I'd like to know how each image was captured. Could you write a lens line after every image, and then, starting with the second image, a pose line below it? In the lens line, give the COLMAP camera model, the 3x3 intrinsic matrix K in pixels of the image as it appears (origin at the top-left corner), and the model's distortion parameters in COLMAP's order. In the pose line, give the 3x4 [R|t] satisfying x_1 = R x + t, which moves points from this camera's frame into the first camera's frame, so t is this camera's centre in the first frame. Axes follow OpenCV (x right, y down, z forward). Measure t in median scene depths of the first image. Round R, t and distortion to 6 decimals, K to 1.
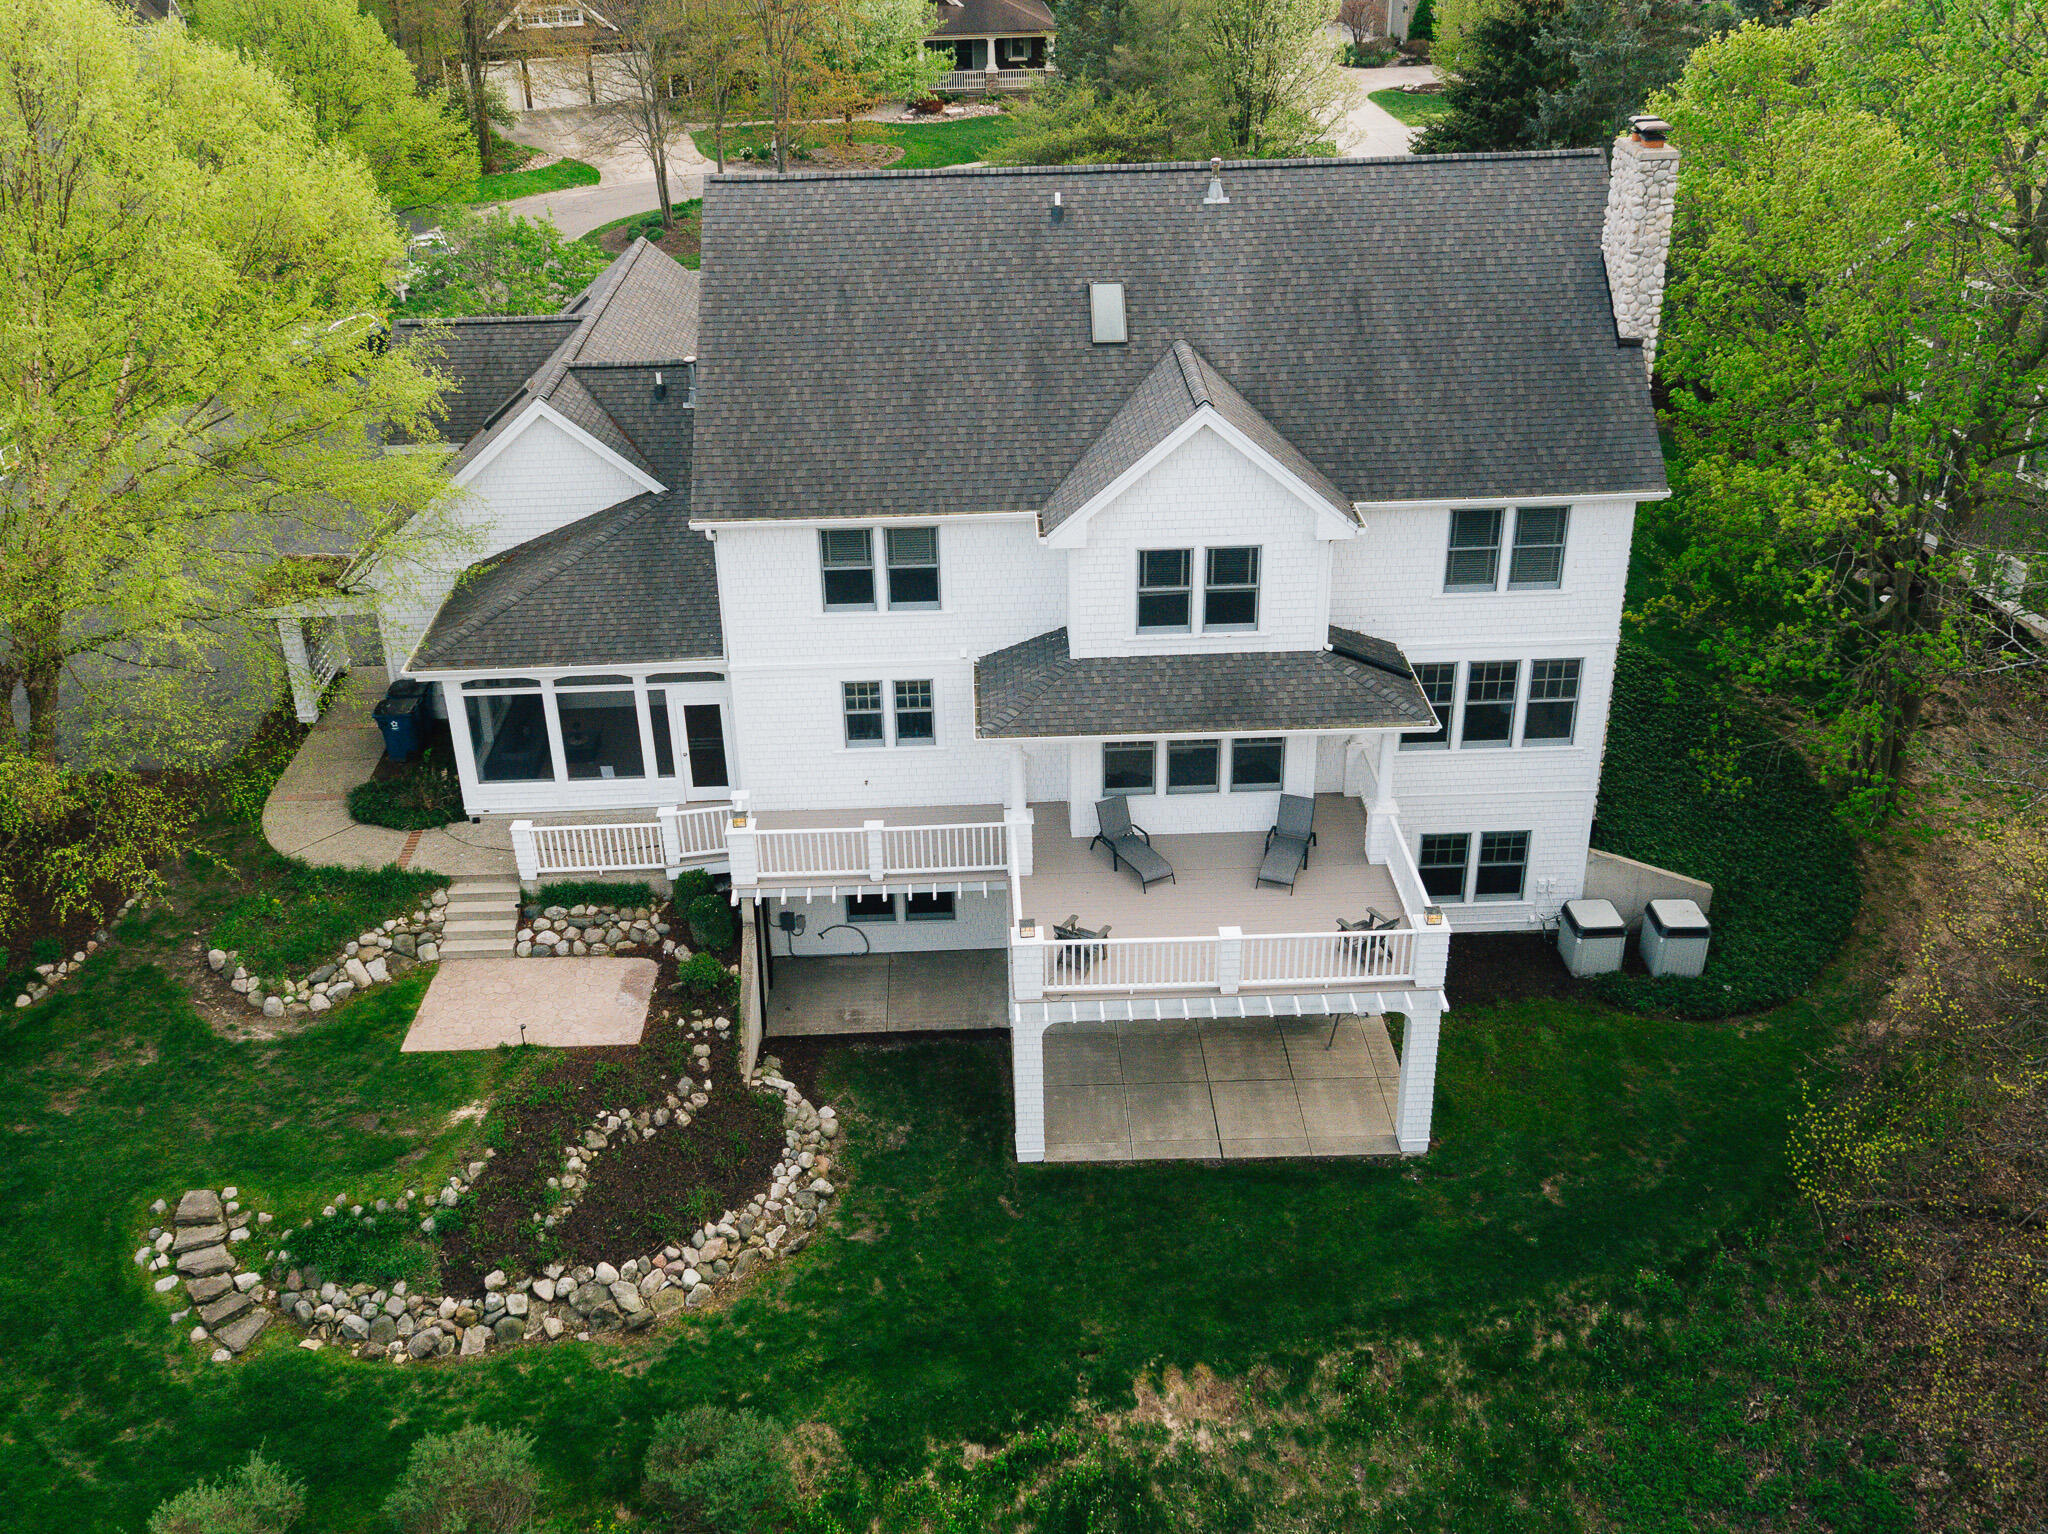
lens RADIAL K [[1876.1, 0, 1000.6], [0, 1876.1, 744.0], [0, 0, 1]] dist [-0.000030, 0.009206]
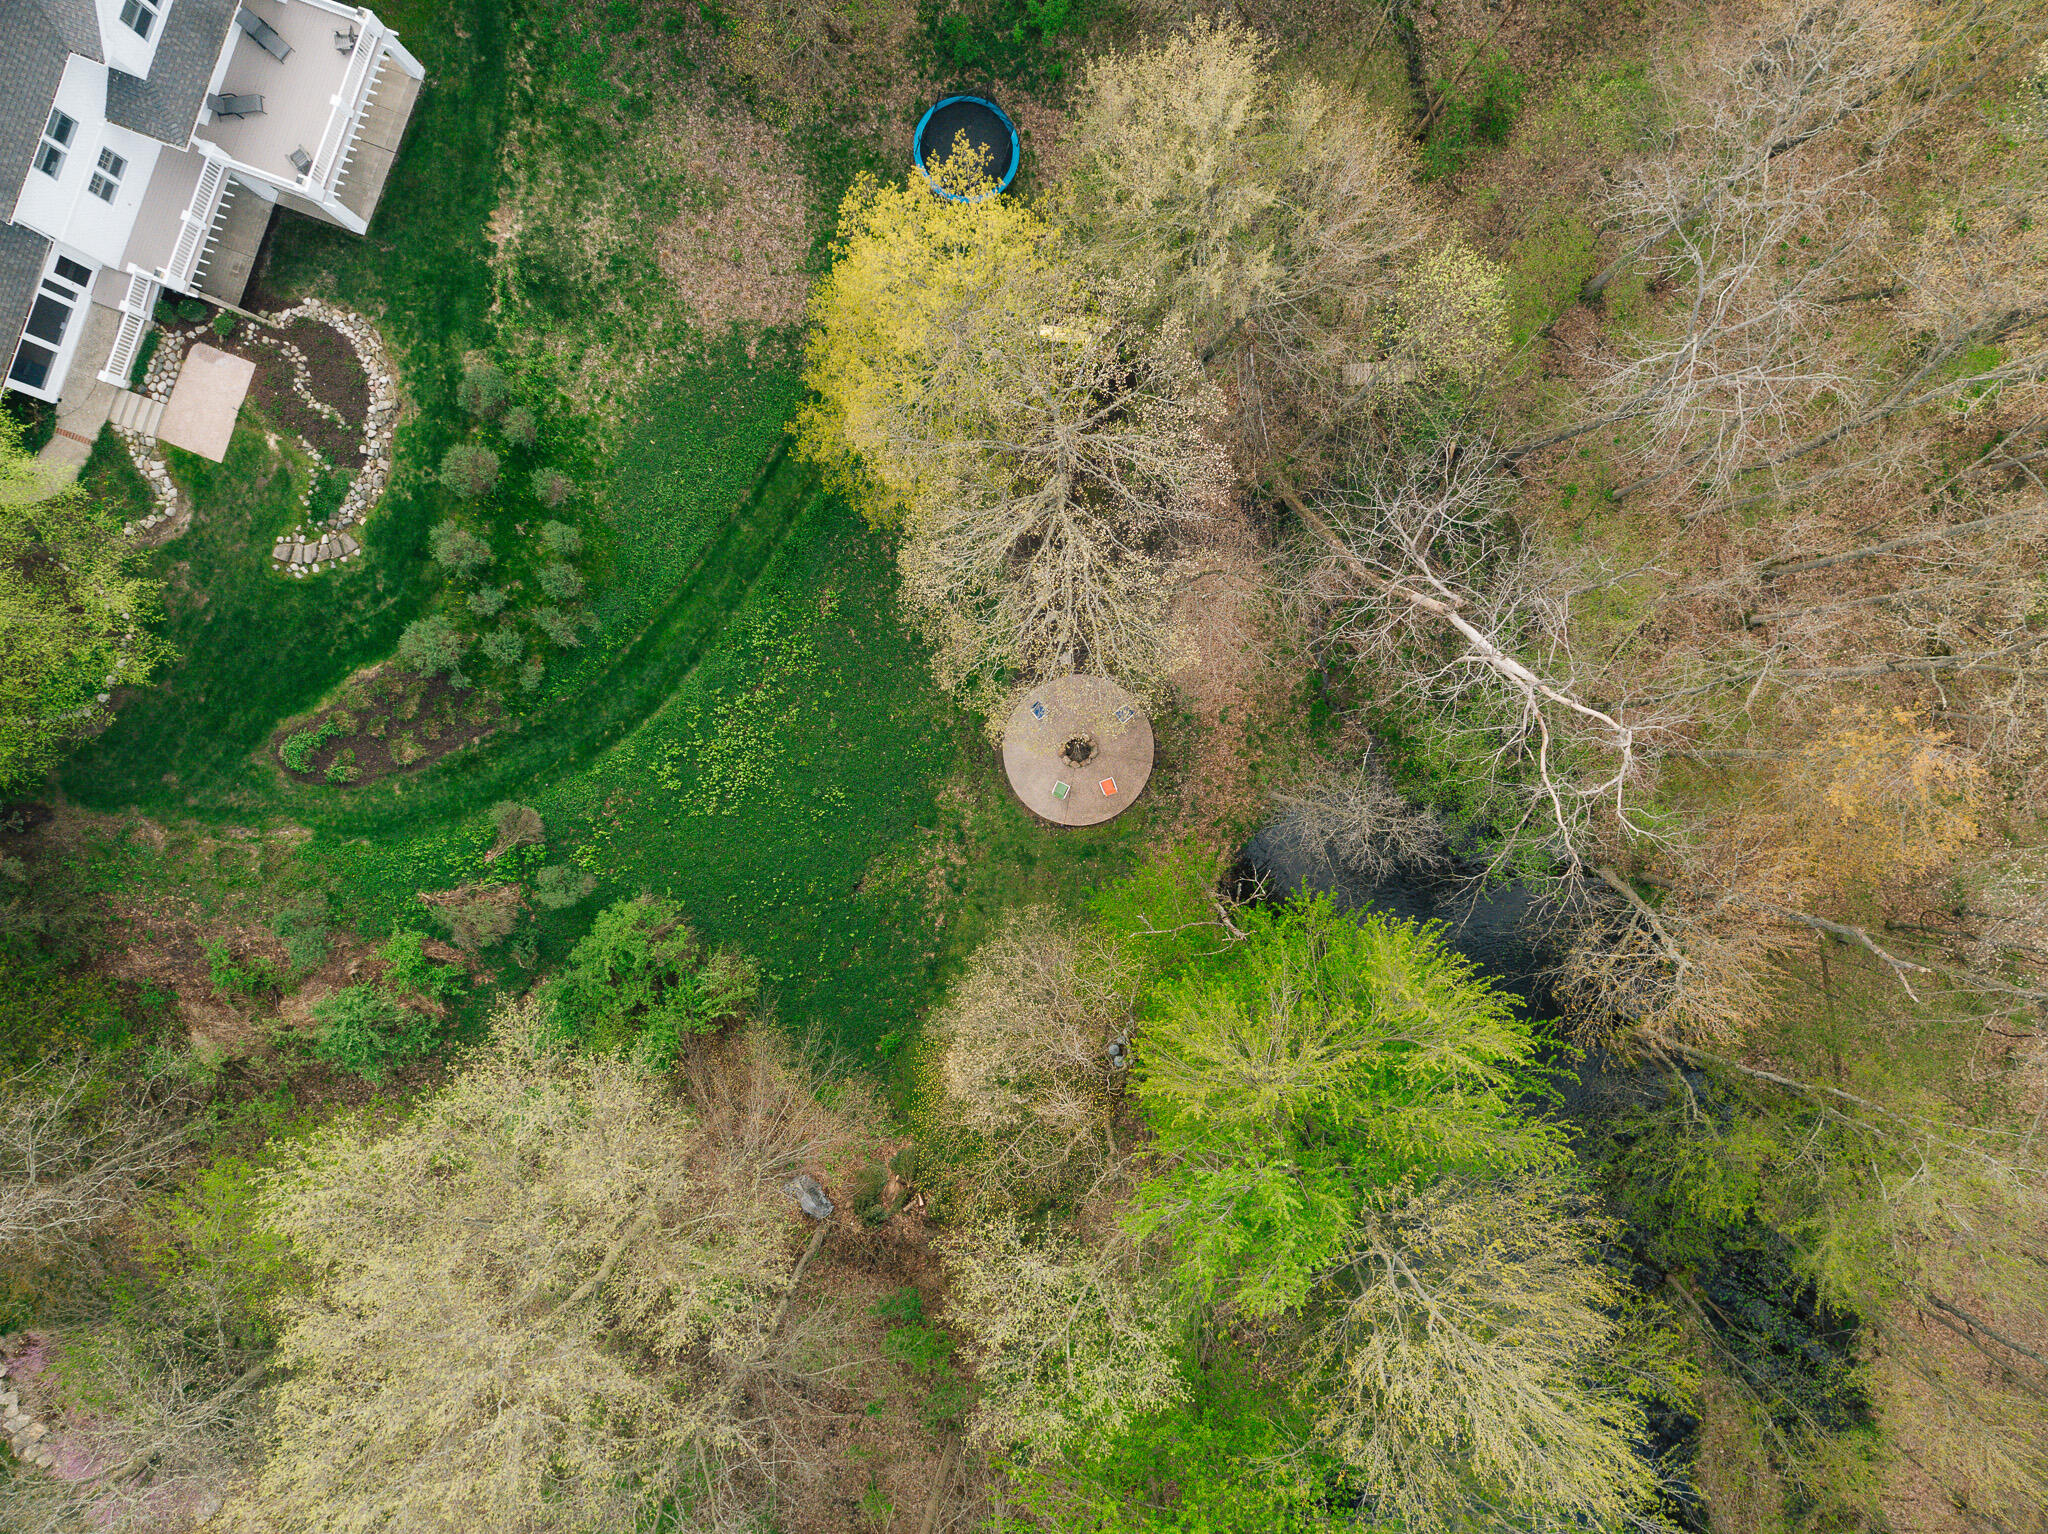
lens RADIAL K [[1454.4, 0, 1028.5], [0, 1454.4, 763.2], [0, 0, 1]] dist [0.003757, 0.001032]
pose [[0.366427, -0.930352, 0.013294, -0.313627], [0.443784, 0.187310, 0.876339, -0.849389], [-0.817794, -0.315214, 0.481511, -0.734214]]
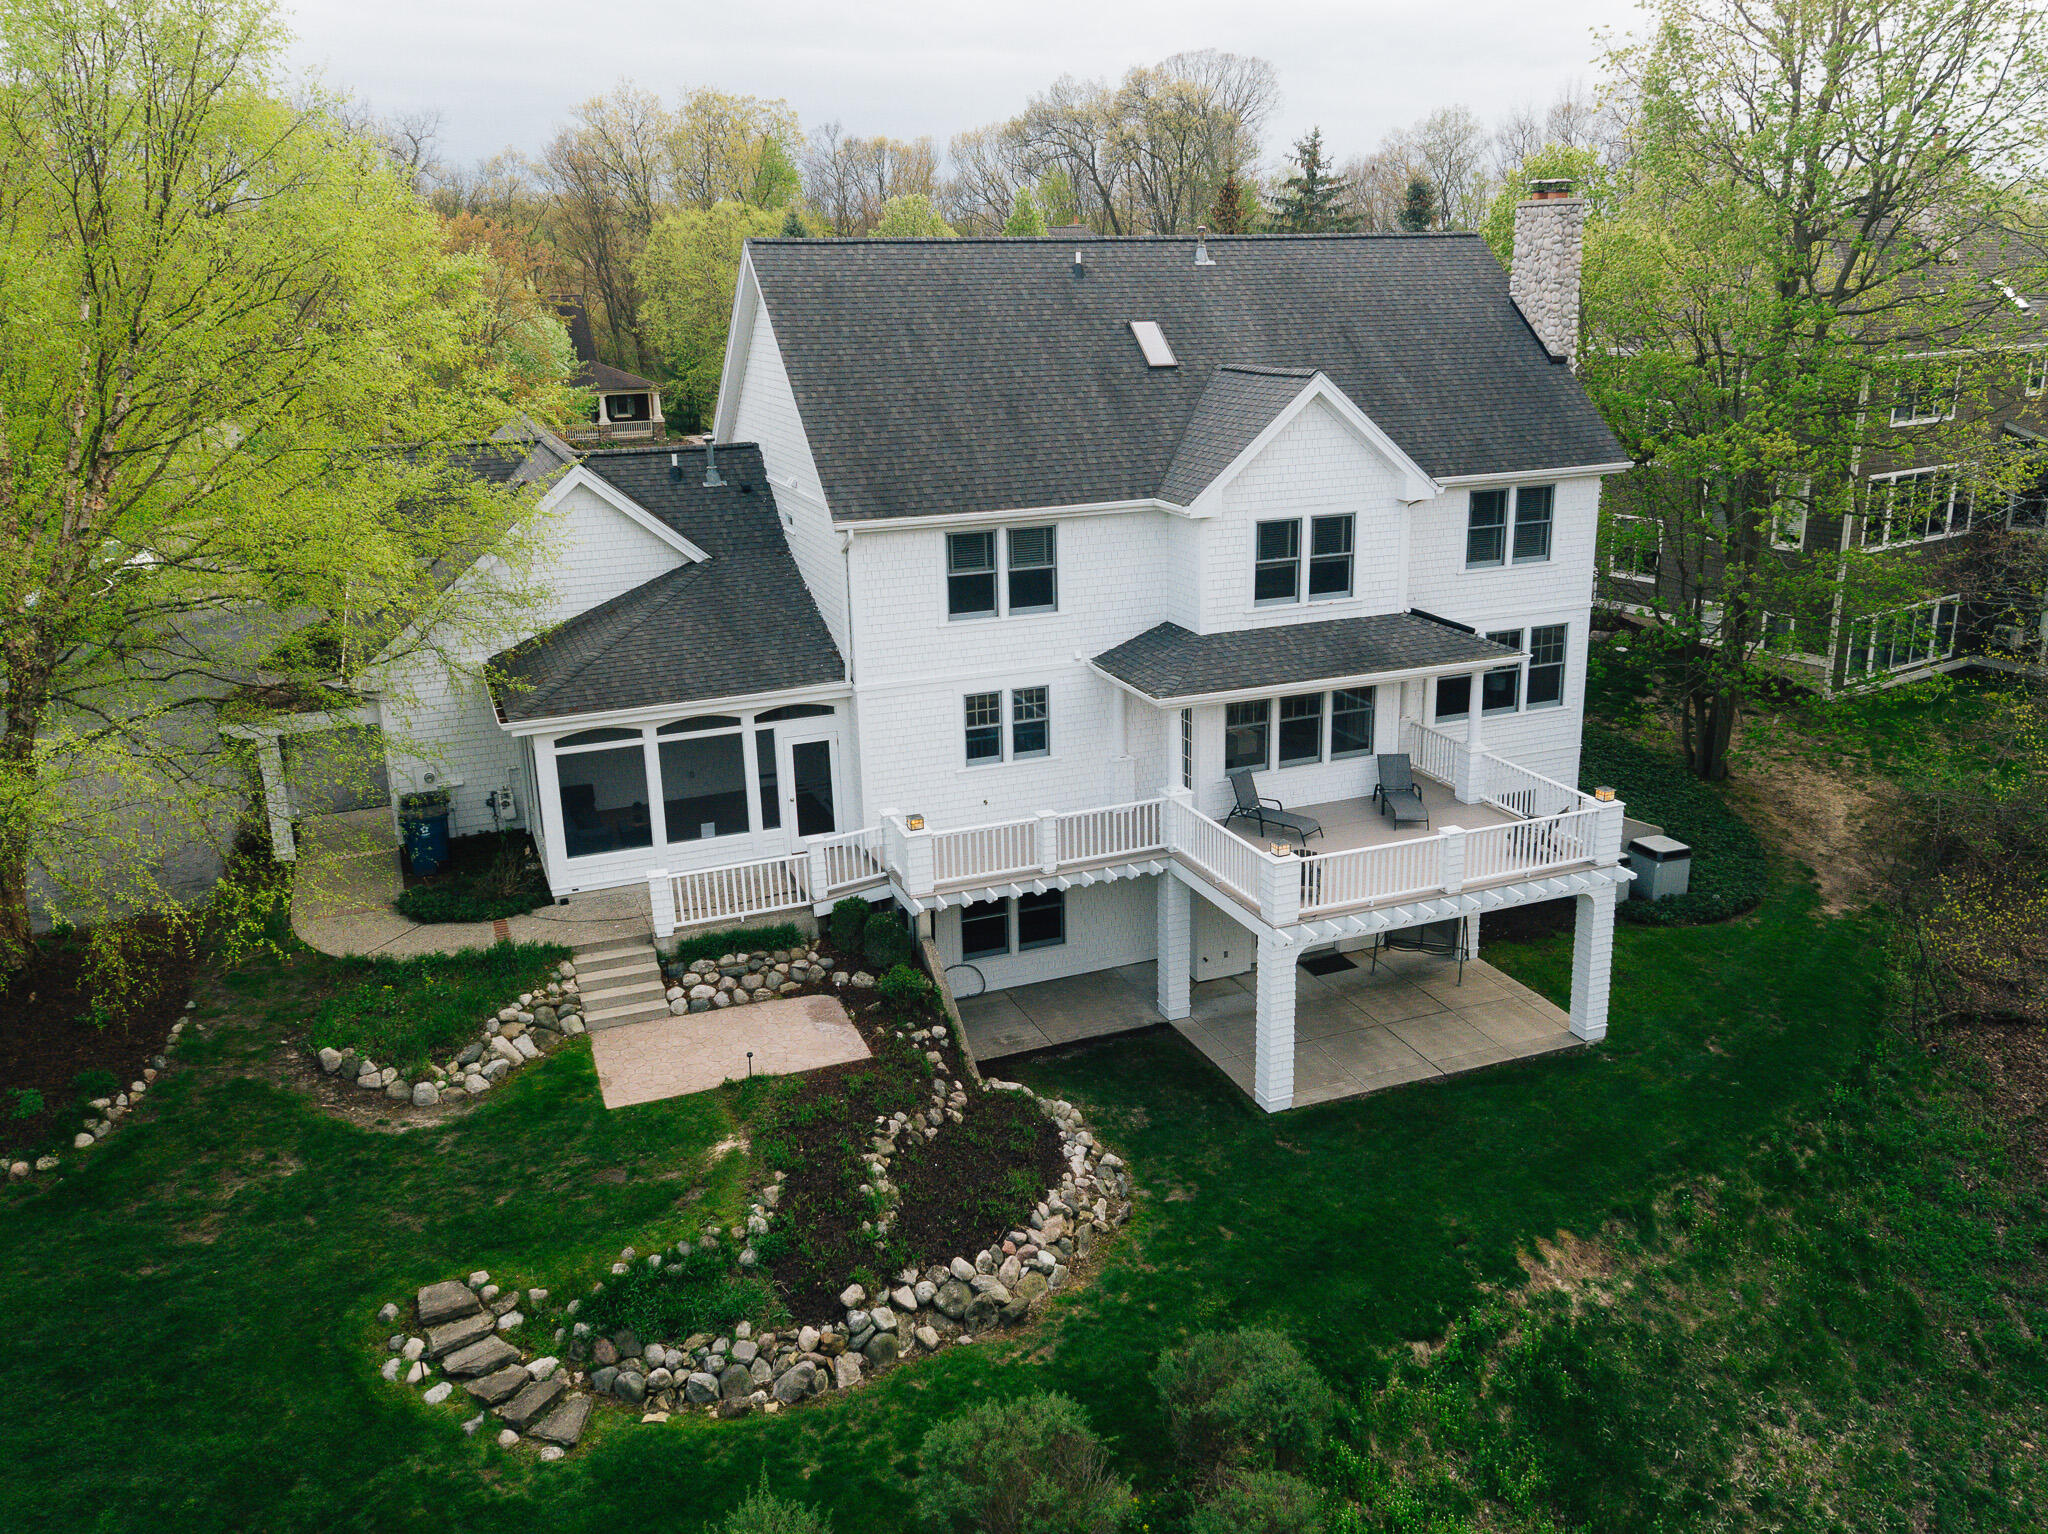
lens RADIAL K [[1617.4, 0, 1070.1], [0, 1617.4, 760.7], [0, 0, 1]] dist [0.005386, -0.002235]
pose [[0.931037, -0.097883, 0.351552, -0.356387], [0.166523, 0.971165, -0.170612, 0.165550], [-0.324715, 0.217388, 0.920490, 0.206493]]
